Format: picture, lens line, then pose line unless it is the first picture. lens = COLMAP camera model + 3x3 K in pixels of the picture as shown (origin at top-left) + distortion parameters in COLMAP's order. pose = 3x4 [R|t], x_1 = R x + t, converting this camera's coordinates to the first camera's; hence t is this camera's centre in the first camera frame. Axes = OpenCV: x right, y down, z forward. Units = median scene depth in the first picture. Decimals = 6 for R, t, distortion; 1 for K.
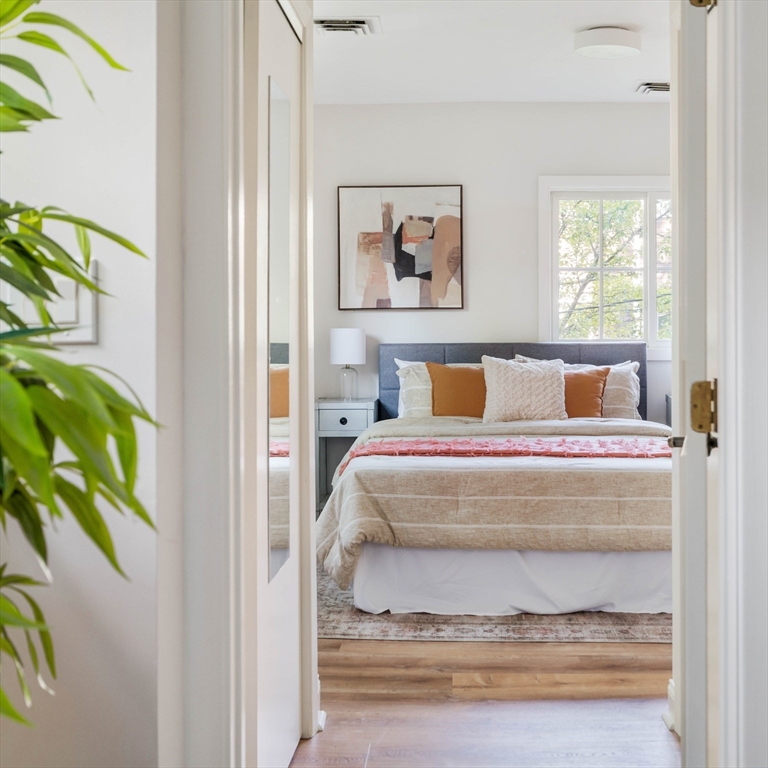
lens RADIAL K [[1746.1, 0, 383.6], [0, 1746.1, 384.2], [0, 0, 1]] dist [-0.088466, 0.000000]
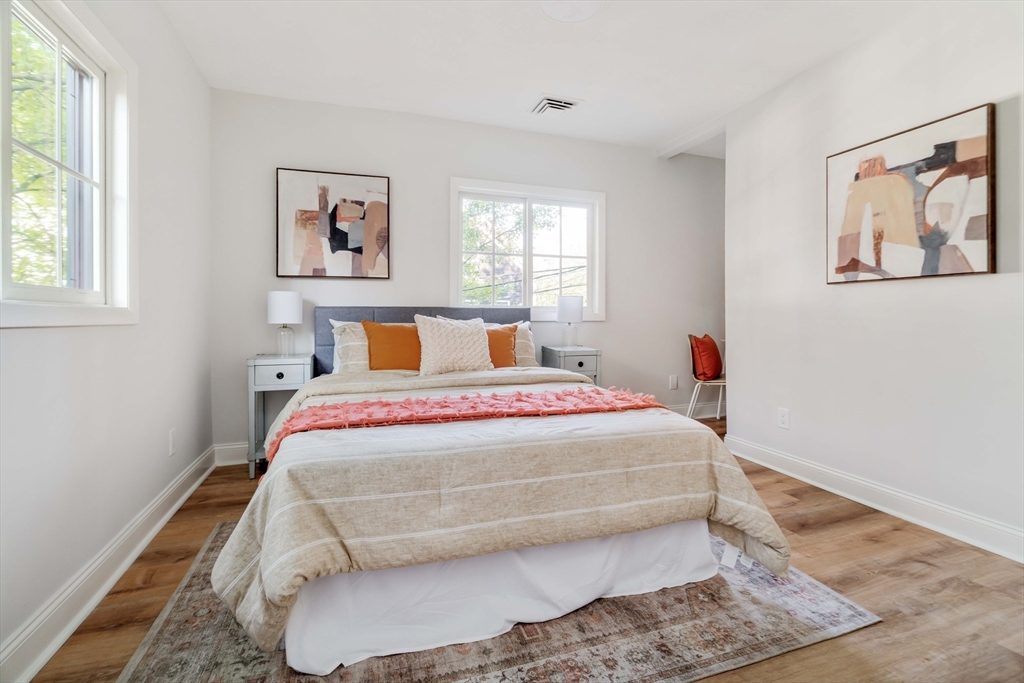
lens RADIAL K [[471.9, 0, 506.9], [0, 471.9, 319.9], [0, 0, 1]] dist [-0.010523, 0.001102]
pose [[0.918843, 0.004053, 0.394604, -0.009395], [0.015011, 0.998865, -0.045211, 0.001705], [-0.394339, 0.047465, 0.917739, 0.700004]]
